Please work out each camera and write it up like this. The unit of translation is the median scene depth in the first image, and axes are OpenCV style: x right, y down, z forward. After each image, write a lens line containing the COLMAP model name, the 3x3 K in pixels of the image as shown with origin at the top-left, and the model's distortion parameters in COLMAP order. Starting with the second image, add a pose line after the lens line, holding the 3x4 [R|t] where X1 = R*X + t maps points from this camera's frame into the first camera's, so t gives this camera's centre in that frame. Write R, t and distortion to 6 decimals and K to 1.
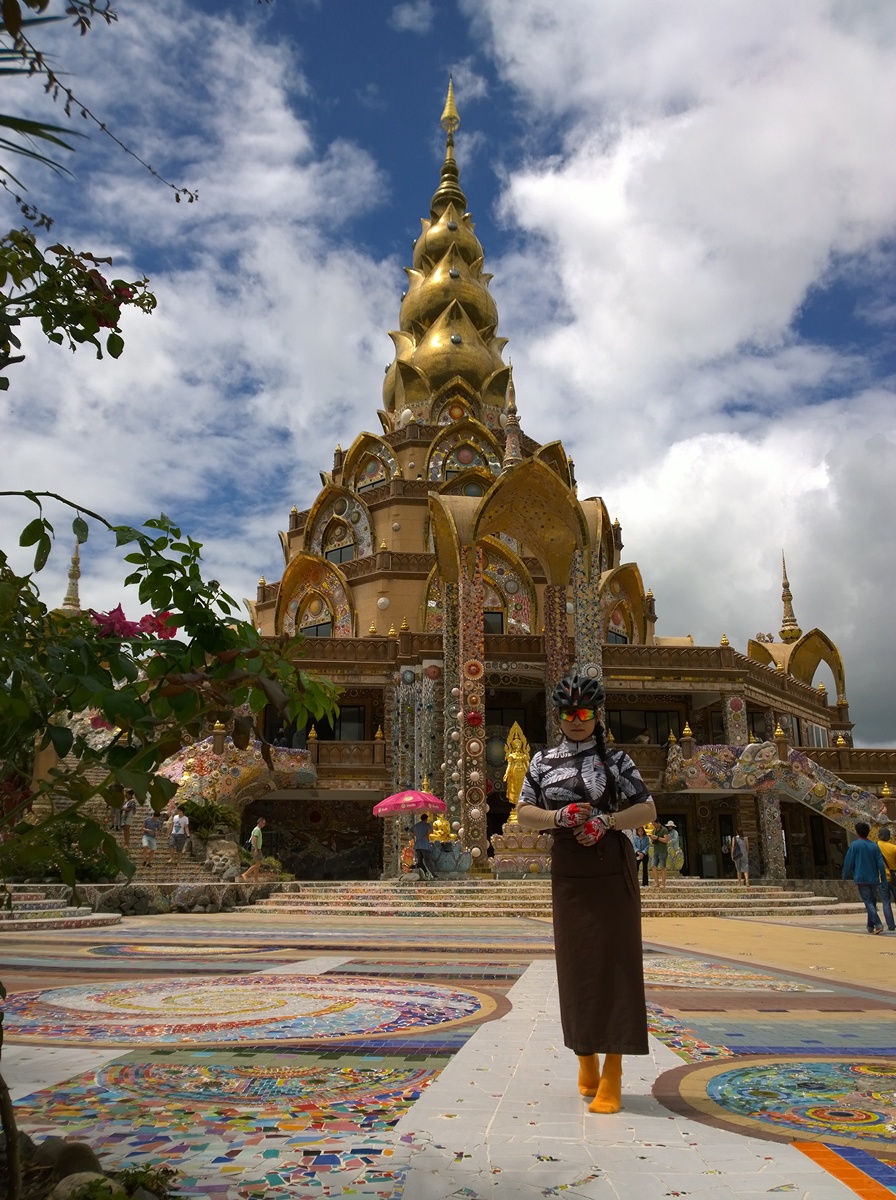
lens RADIAL K [[919.0, 0, 448.0], [0, 919.0, 600.0], [0, 0, 1]] dist [0.004642, -0.000373]
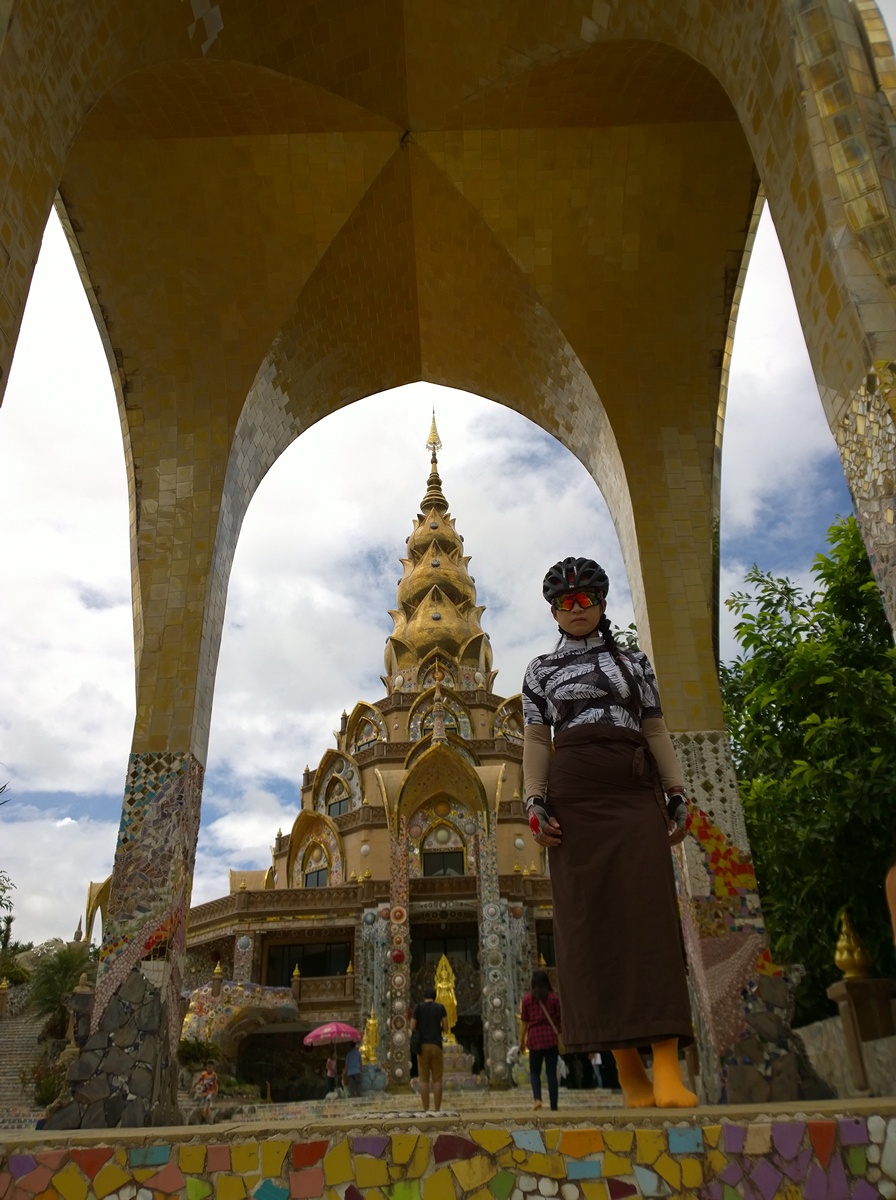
lens RADIAL K [[851.7, 0, 429.2], [0, 851.7, 580.7], [0, 0, 1]] dist [0.089746, -0.064533]
pose [[0.992523, -0.088658, -0.083897, 0.158828], [0.064553, 0.964607, -0.255669, -0.049728], [0.103595, 0.248342, 0.963117, -0.224614]]
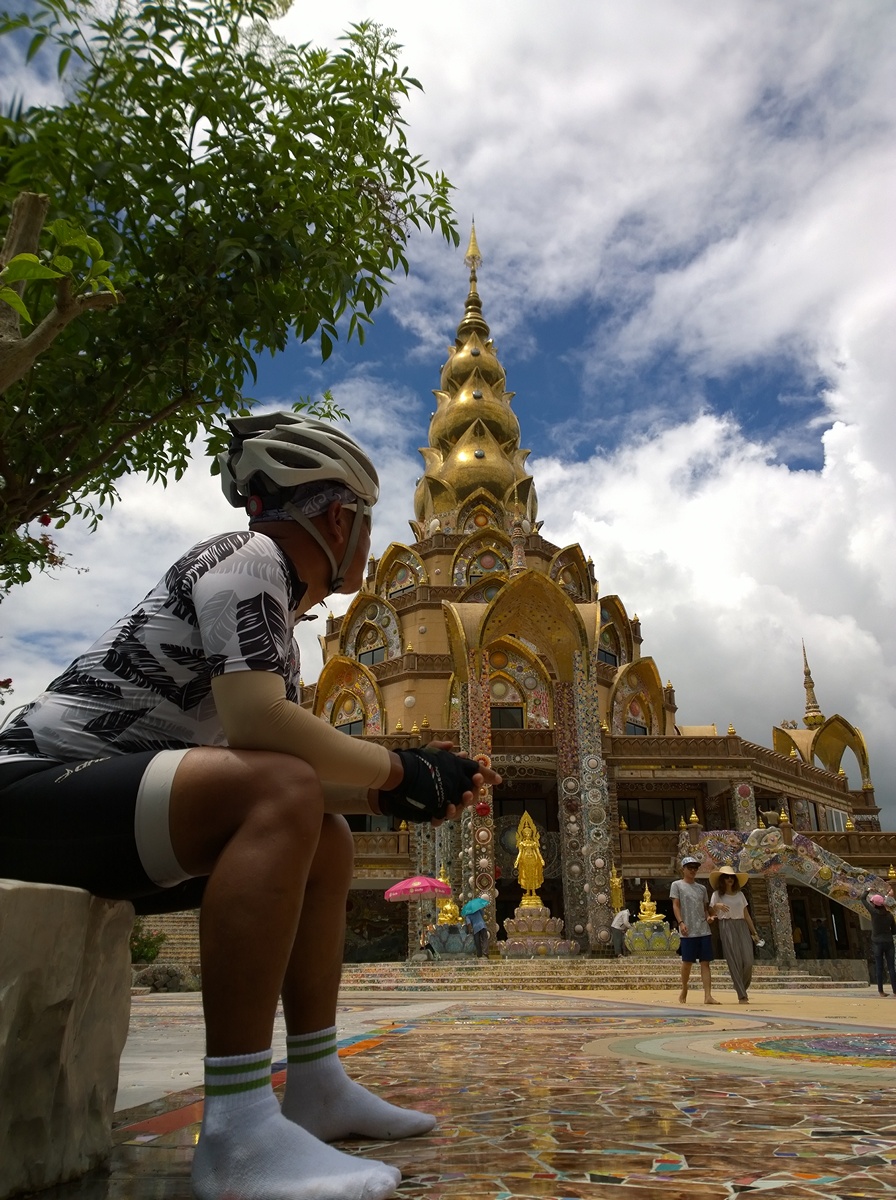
lens RADIAL K [[895.9, 0, 448.0], [0, 895.9, 600.0], [0, 0, 1]] dist [-0.001080, 0.006198]
pose [[0.998131, -0.029475, -0.053537, 0.036676], [0.023835, 0.994387, -0.103080, -0.005902], [0.056275, 0.101611, 0.993231, -0.056555]]
